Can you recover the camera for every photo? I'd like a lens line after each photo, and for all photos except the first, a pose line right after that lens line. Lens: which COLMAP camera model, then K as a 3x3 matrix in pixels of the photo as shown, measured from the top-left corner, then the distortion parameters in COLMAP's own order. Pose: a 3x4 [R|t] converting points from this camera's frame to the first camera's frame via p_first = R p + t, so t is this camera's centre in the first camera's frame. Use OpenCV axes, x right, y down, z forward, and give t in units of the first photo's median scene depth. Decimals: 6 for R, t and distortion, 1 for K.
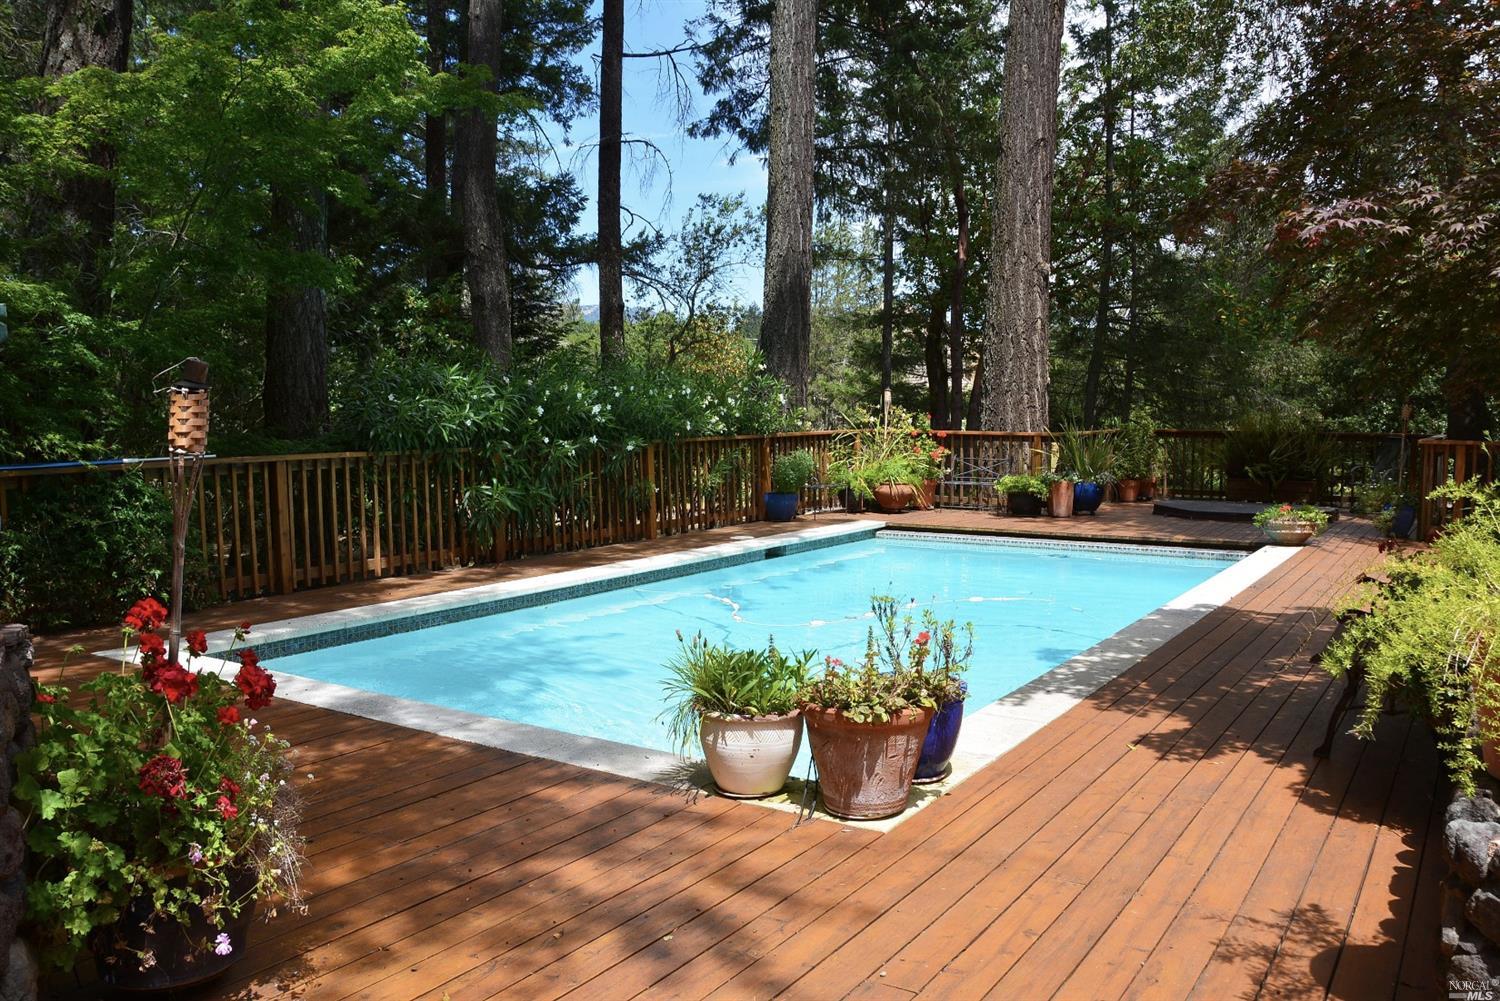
lens RADIAL K [[1166.7, 0, 713.0], [0, 1166.7, 504.4], [0, 0, 1]] dist [-0.154824, 0.136421]
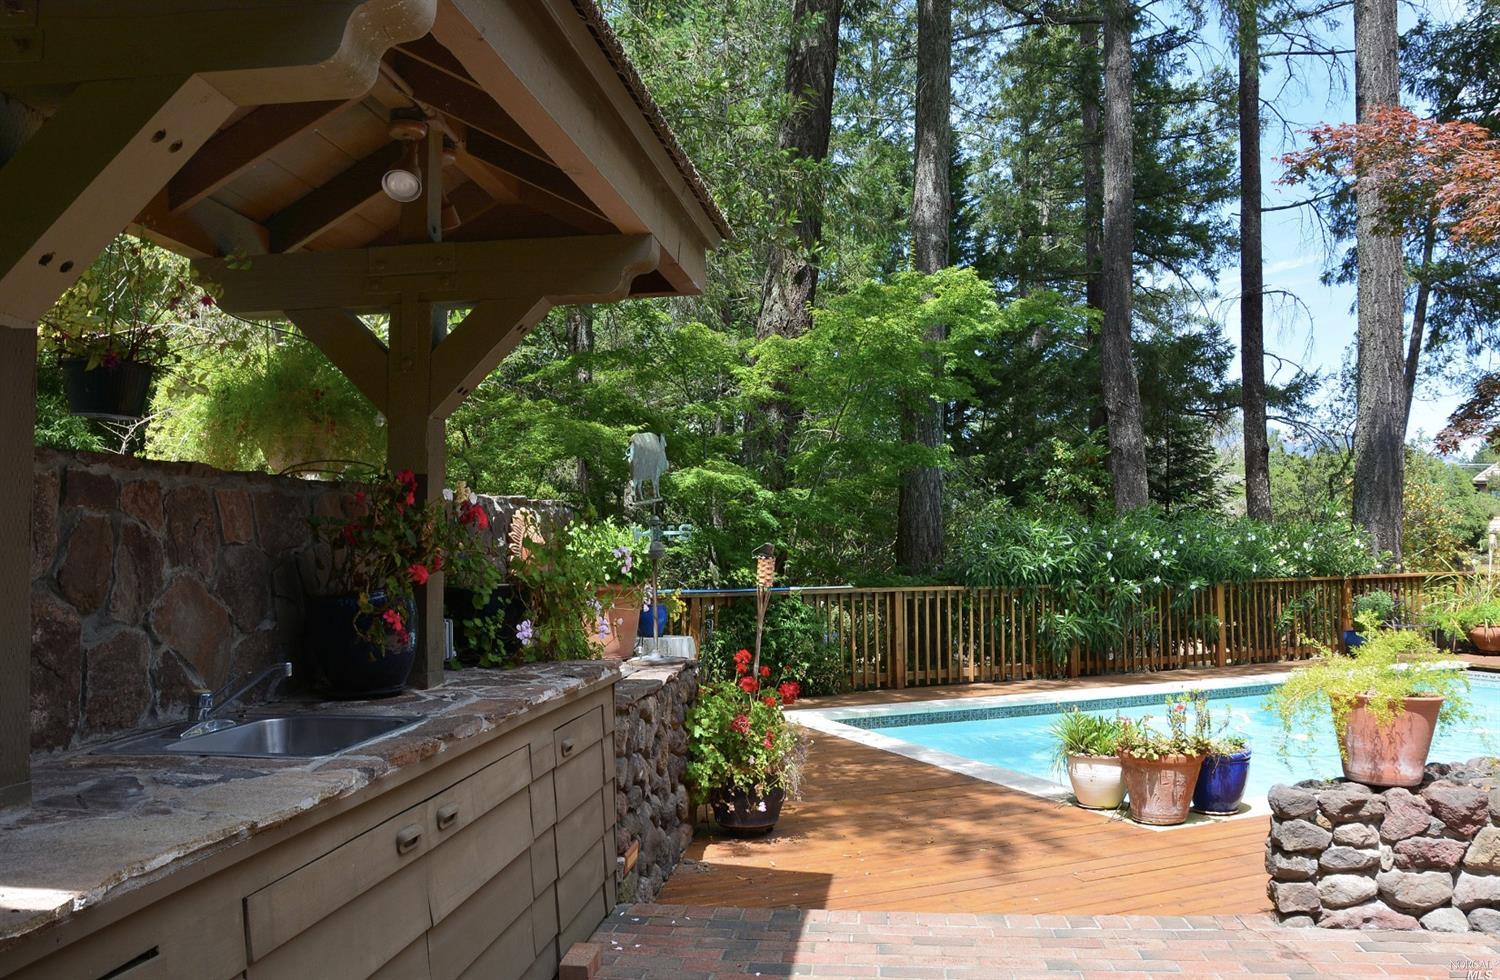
lens RADIAL K [[1194.6, 0, 750.0], [0, 1194.6, 490.0], [0, 0, 1]] dist [-0.084334, 0.002061]
pose [[0.844707, -0.022852, -0.534741, 0.212570], [-0.044709, 0.992584, -0.113043, 0.009774], [0.533359, 0.119396, 0.837420, -0.275074]]
